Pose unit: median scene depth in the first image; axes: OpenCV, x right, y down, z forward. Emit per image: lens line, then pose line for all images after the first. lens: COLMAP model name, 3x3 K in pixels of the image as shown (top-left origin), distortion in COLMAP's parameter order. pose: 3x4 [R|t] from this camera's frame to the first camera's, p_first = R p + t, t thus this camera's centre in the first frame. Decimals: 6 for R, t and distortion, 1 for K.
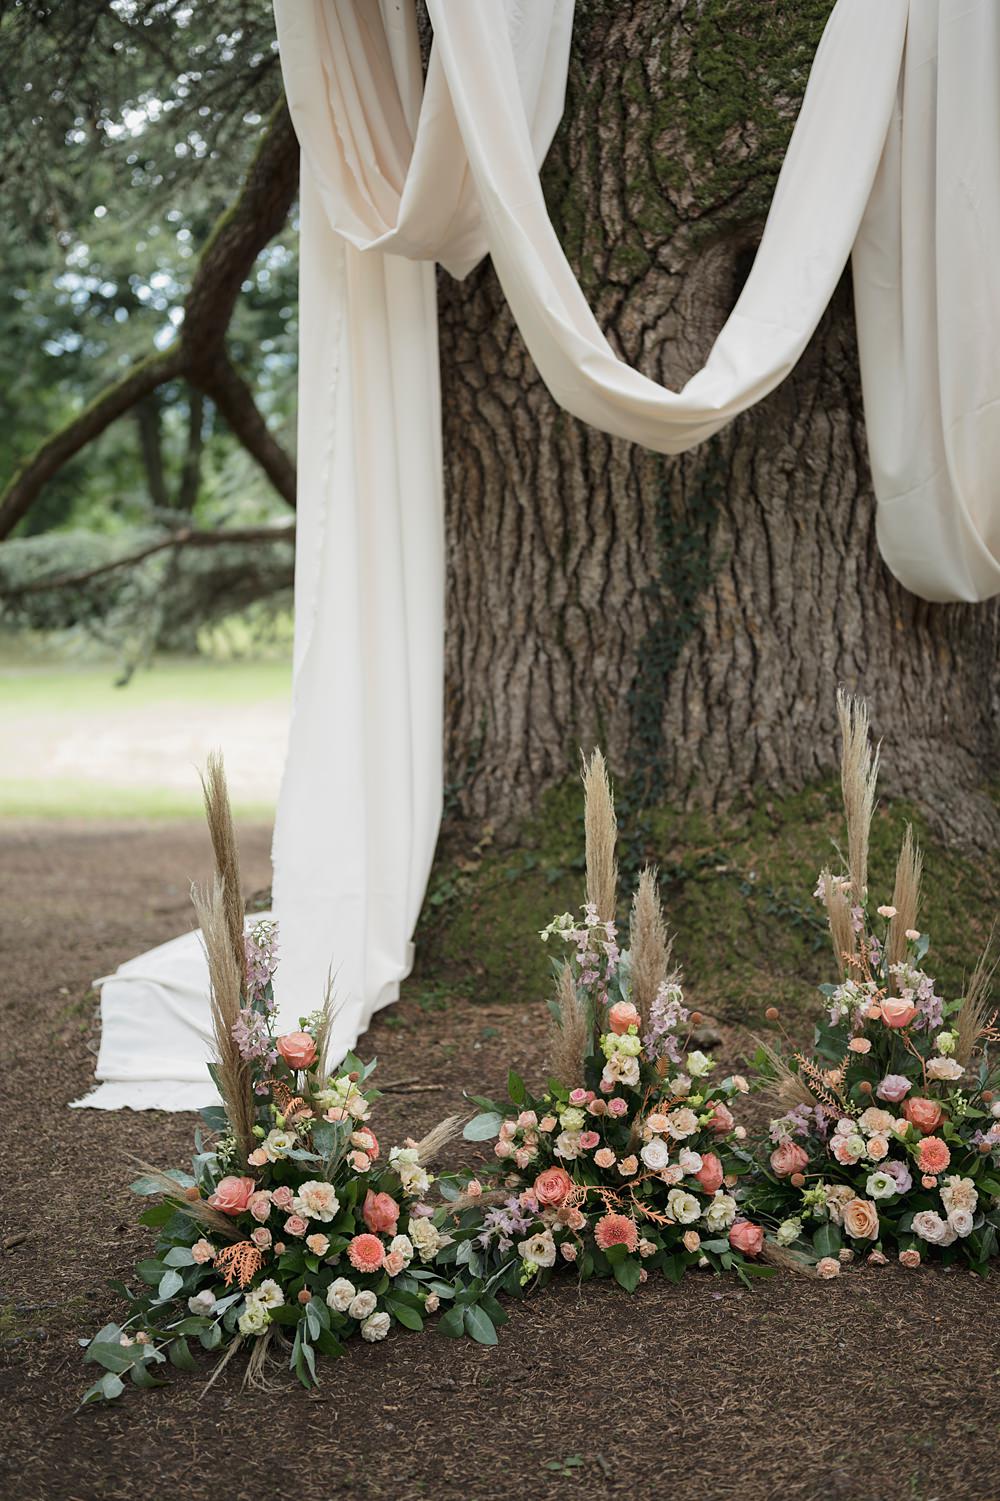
lens RADIAL K [[2179.1, 0, 507.9], [0, 2179.1, 747.1], [0, 0, 1]] dist [0.003798, -0.032689]
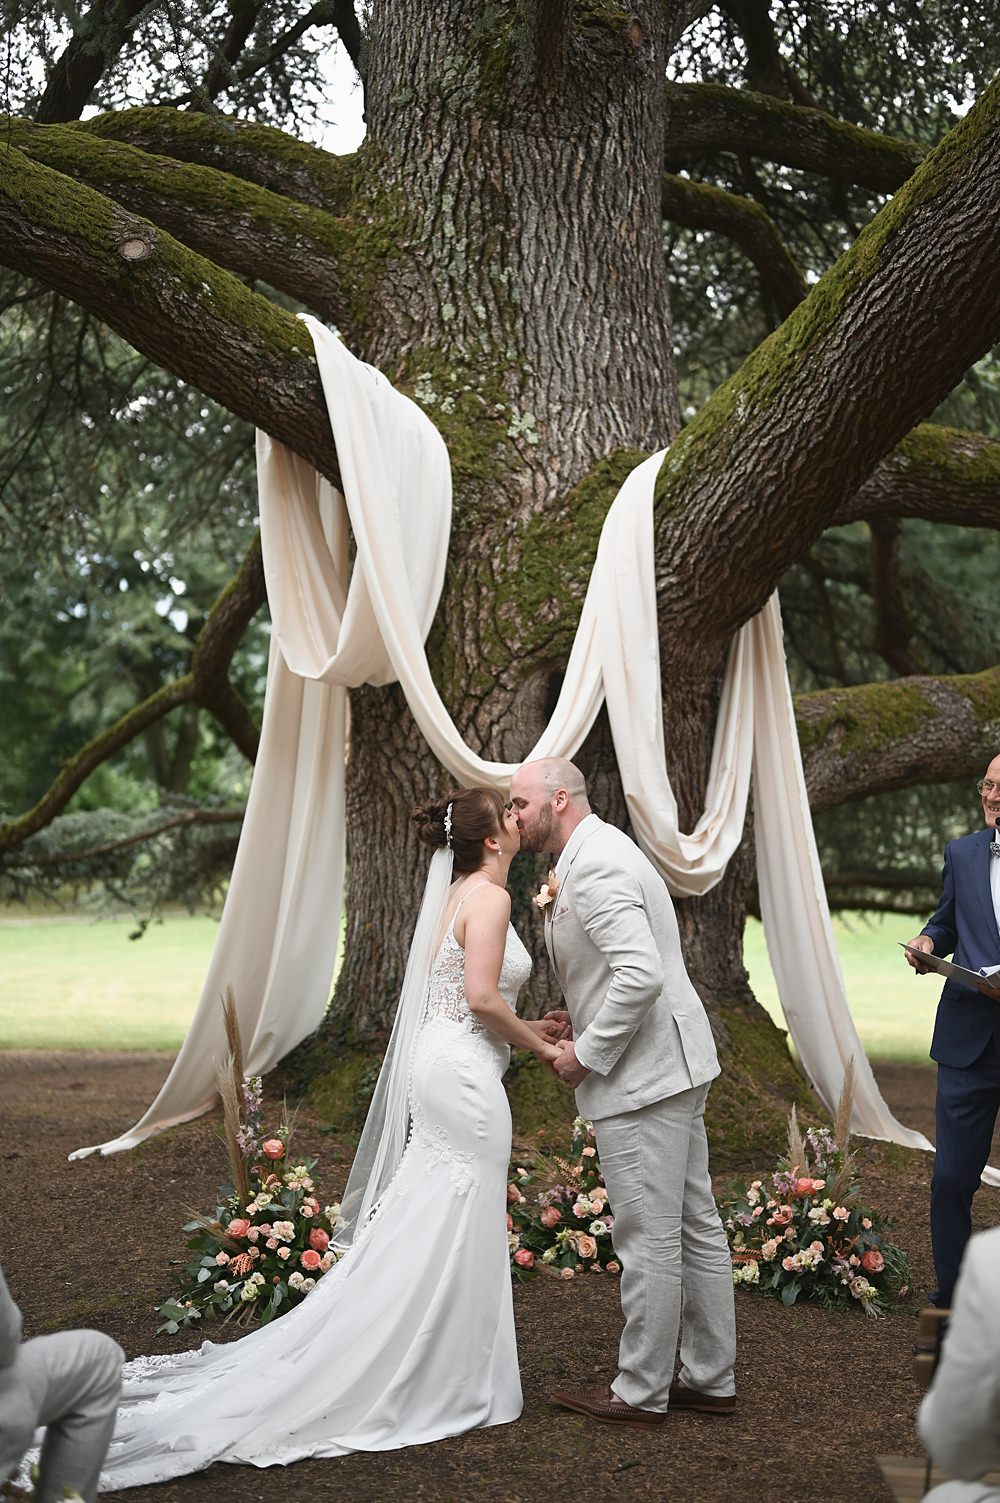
lens RADIAL K [[2146.3, 0, 559.4], [0, 2146.3, 748.0], [0, 0, 1]] dist [0.028947, -0.113946]
pose [[0.999532, -0.007041, 0.029785, 0.065420], [0.010185, 0.994233, -0.106752, -0.002675], [-0.028862, 0.107006, 0.993839, -0.589761]]
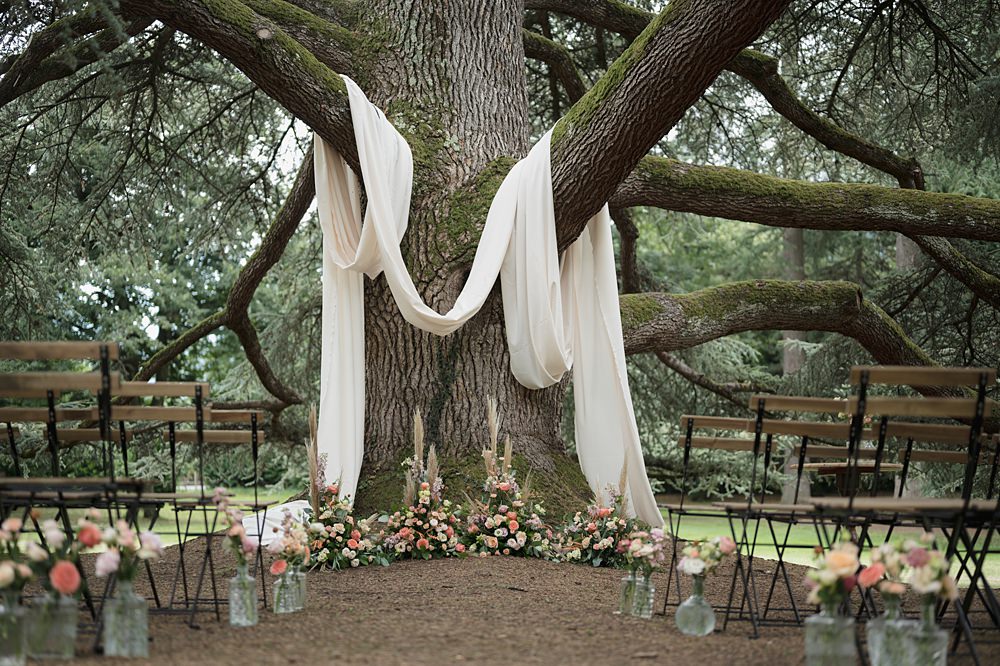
lens RADIAL K [[1456.8, 0, 500.0], [0, 1456.8, 333.0], [0, 0, 1]] dist [-0.000298, 0.009502]
pose [[0.994477, 0.017448, 0.103491, -0.054273], [0.001956, 0.982830, -0.184503, 0.233609], [-0.104933, 0.183686, 0.977368, -0.986795]]
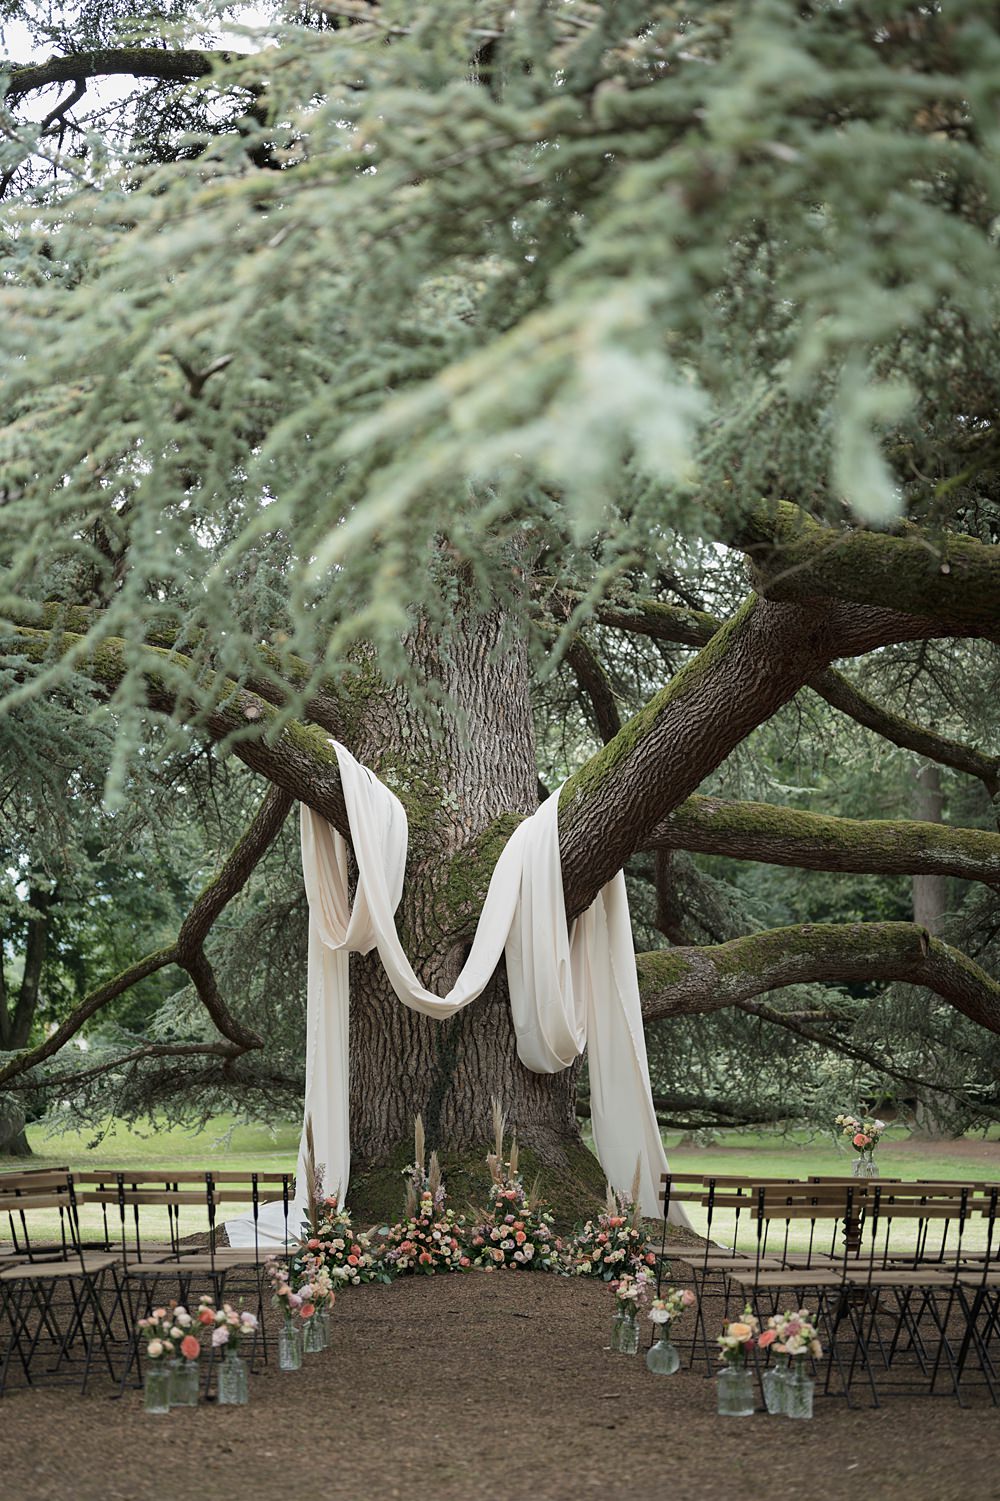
lens RADIAL K [[2186.6, 0, 492.9], [0, 2186.6, 752.4], [0, 0, 1]] dist [-0.000298, 0.009502]
pose [[0.995569, 0.010700, 0.093426, -0.122634], [0.011017, 0.973391, -0.228886, 0.171436], [-0.093389, 0.228901, 0.968960, -1.768722]]
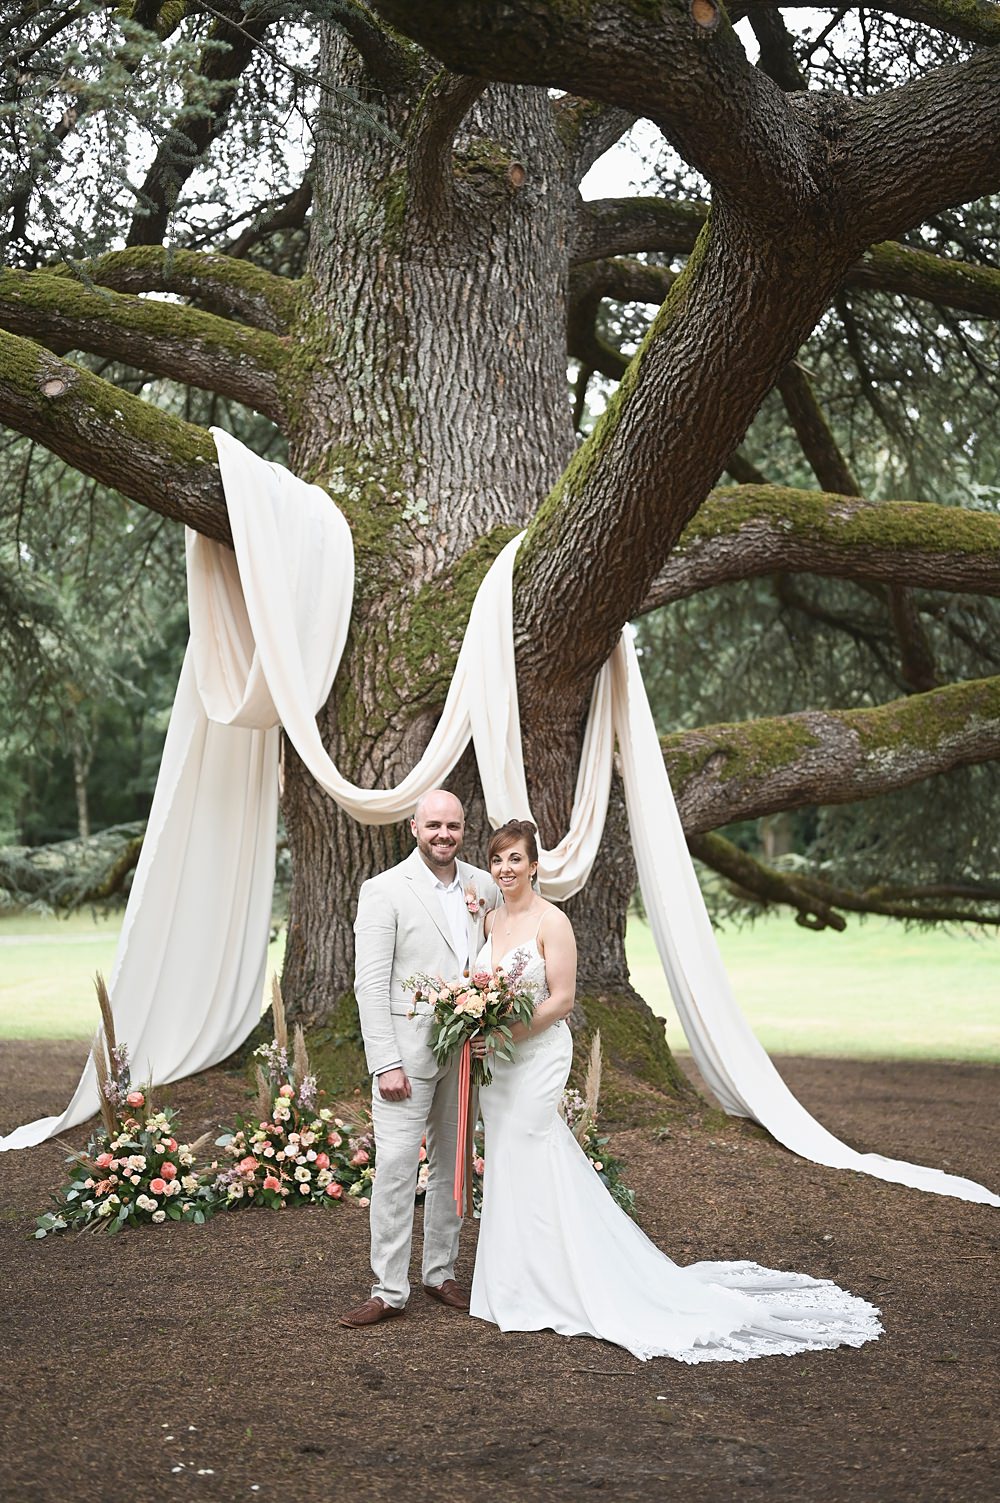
lens RADIAL K [[2182.0, 0, 507.9], [0, 2182.0, 748.1], [0, 0, 1]] dist [0.003798, -0.032689]
pose [[0.990483, -0.009609, -0.137299, 0.441809], [-0.006457, 0.993218, -0.116090, 0.024770], [0.137484, 0.115872, 0.983703, -0.909033]]
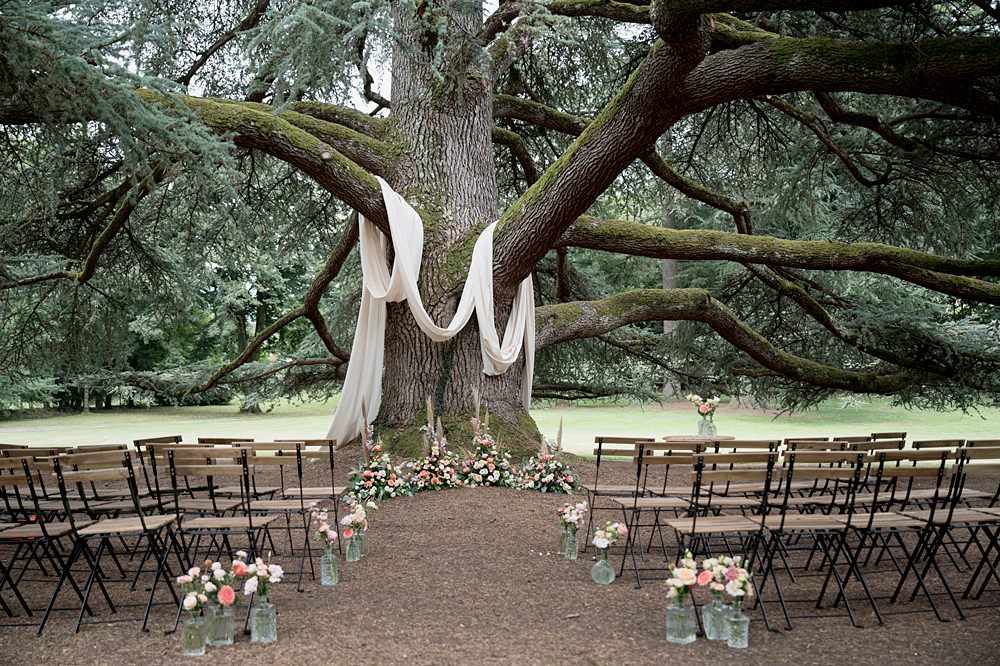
lens RADIAL K [[948.9, 0, 500.0], [0, 948.9, 333.0], [0, 0, 1]] dist [-0.005491, -0.006916]
pose [[0.992160, -0.006595, 0.124801, -0.062277], [0.022707, 0.991498, -0.128122, 0.118293], [-0.122895, 0.129952, 0.983875, -1.062079]]
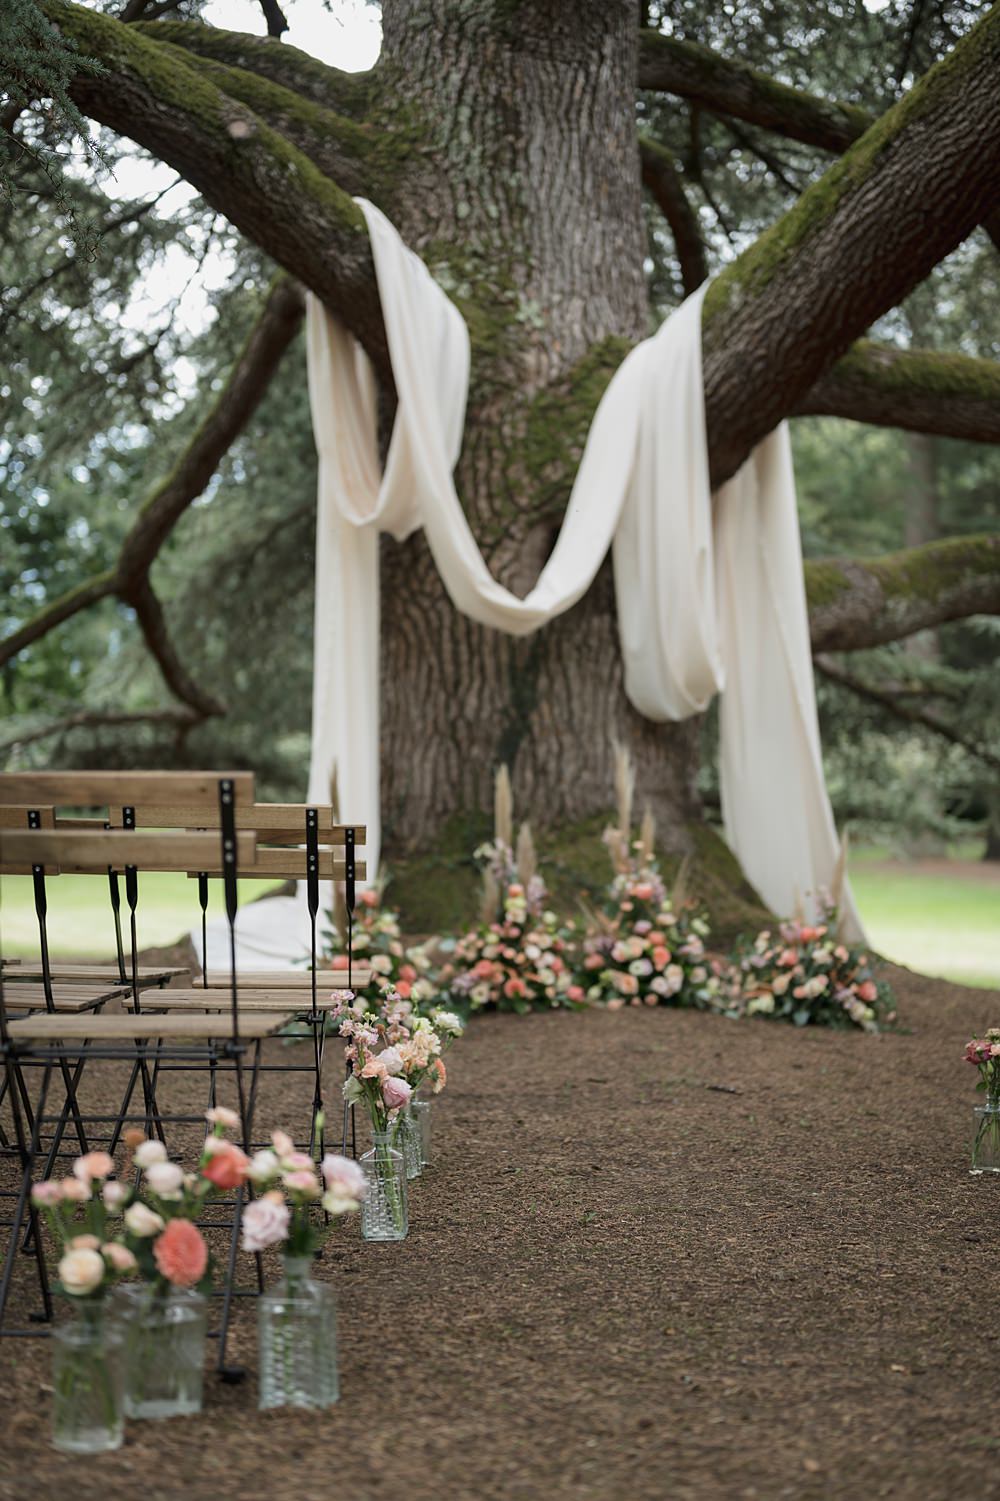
lens RADIAL K [[2179.1, 0, 507.9], [0, 2179.1, 747.1], [0, 0, 1]] dist [0.003798, -0.032689]
pose [[0.991286, 0.012922, 0.131089, -0.173760], [0.001272, 0.994192, -0.107617, 0.158437], [-0.131718, 0.106846, 0.985512, -0.812726]]
